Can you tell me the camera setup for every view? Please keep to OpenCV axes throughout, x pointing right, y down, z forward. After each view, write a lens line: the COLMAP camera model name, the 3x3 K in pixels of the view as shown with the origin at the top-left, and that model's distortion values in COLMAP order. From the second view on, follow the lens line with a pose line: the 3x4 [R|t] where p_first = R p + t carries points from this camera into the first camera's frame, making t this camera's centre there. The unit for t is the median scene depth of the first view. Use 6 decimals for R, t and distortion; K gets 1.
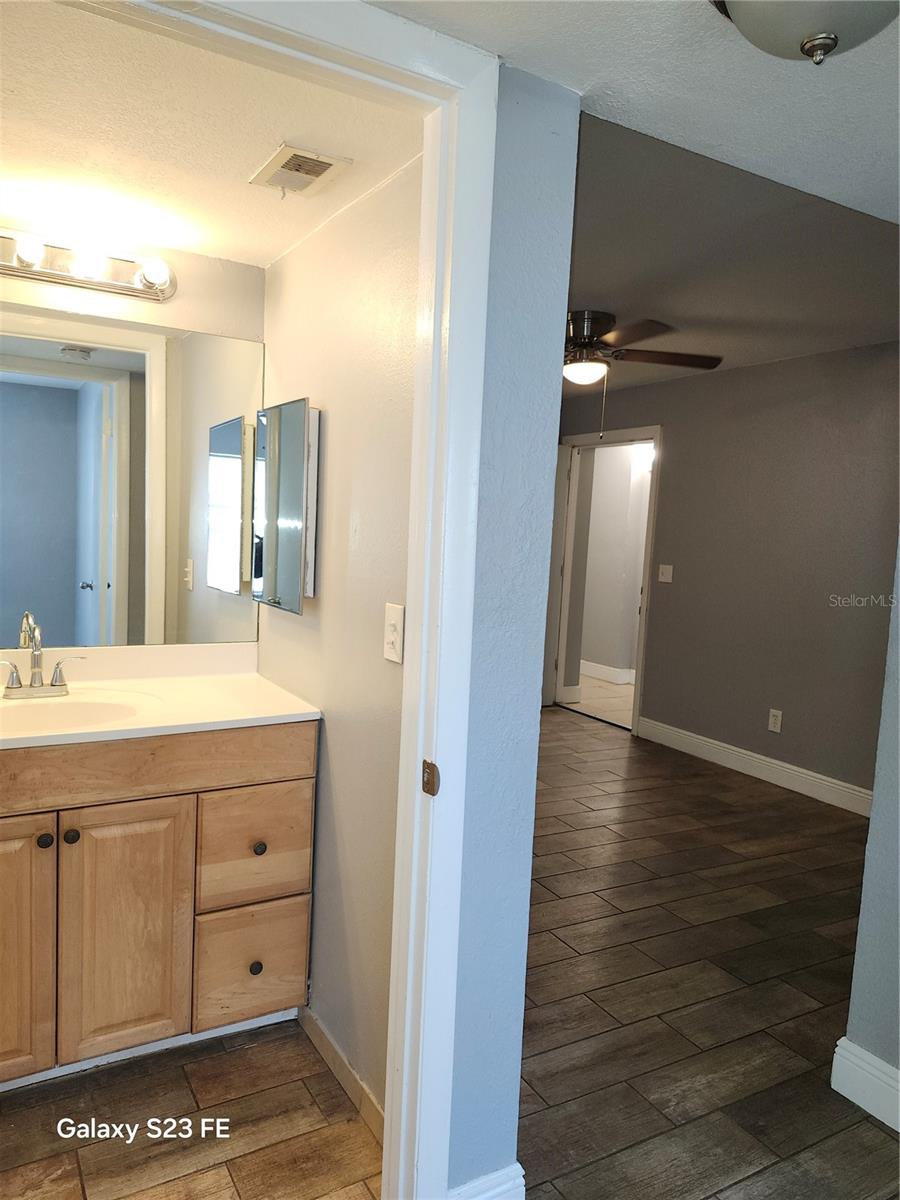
lens RADIAL K [[832.1, 0, 442.9], [0, 832.1, 596.1], [0, 0, 1]] dist [0.098318, -0.103770]
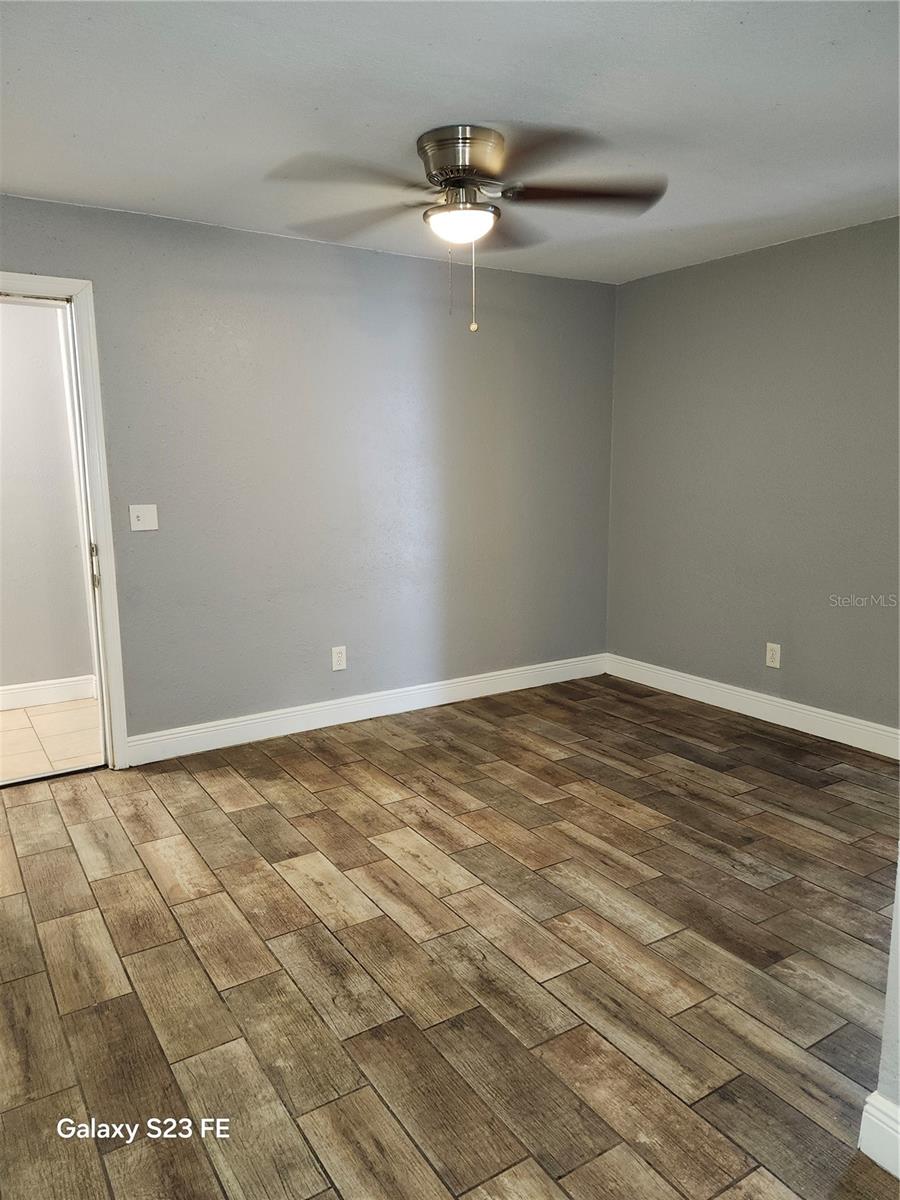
lens RADIAL K [[832.1, 0, 442.9], [0, 832.1, 596.1], [0, 0, 1]] dist [0.098318, -0.103770]
pose [[-0.059357, -0.209892, 0.975921, -0.500043], [0.086611, 0.972875, 0.214505, -0.106239], [-0.994472, 0.097258, -0.039568, 0.939711]]
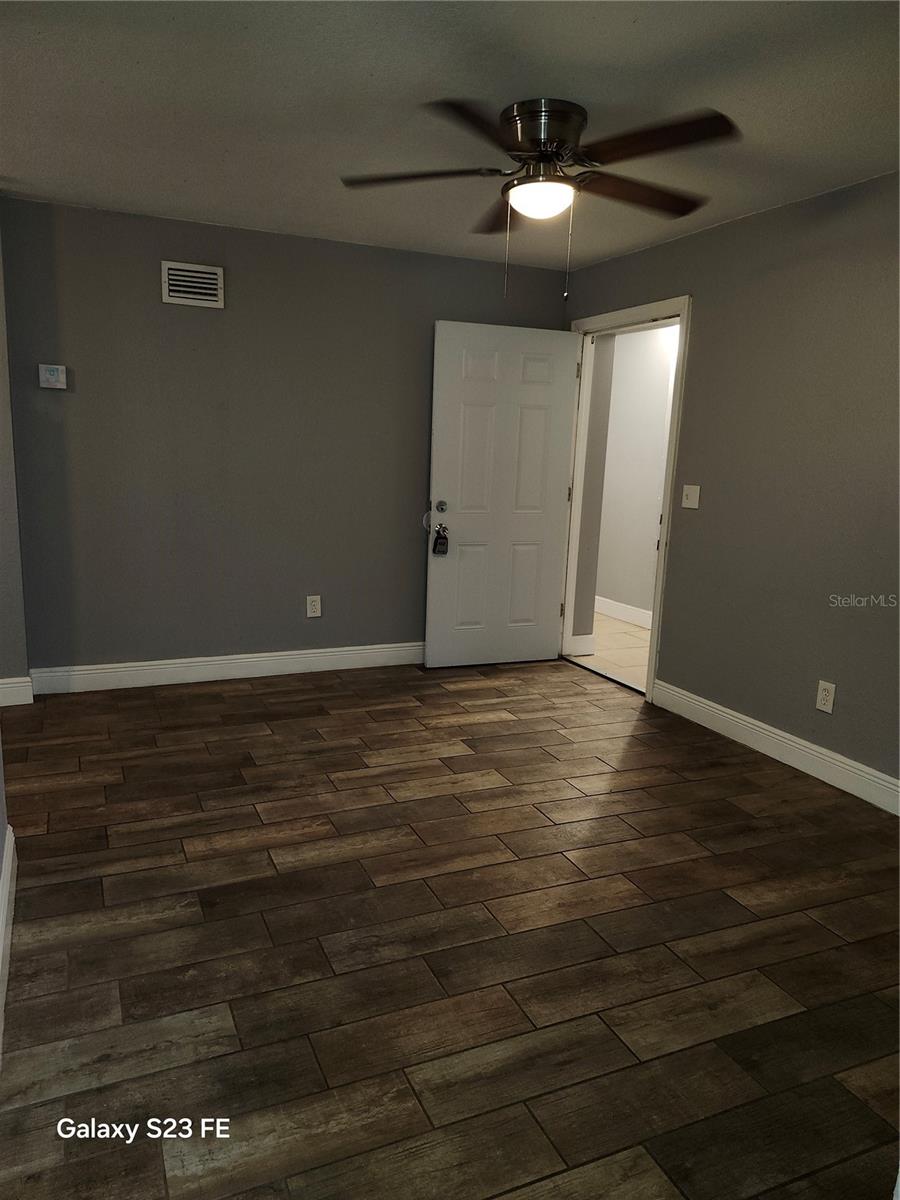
lens RADIAL K [[832.1, 0, 442.9], [0, 832.1, 596.1], [0, 0, 1]] dist [0.098318, -0.103770]
pose [[0.995619, 0.003383, -0.093446, 0.133421], [0.005264, 0.995734, 0.092125, -0.009766], [0.093359, -0.092213, 0.991353, 0.251535]]
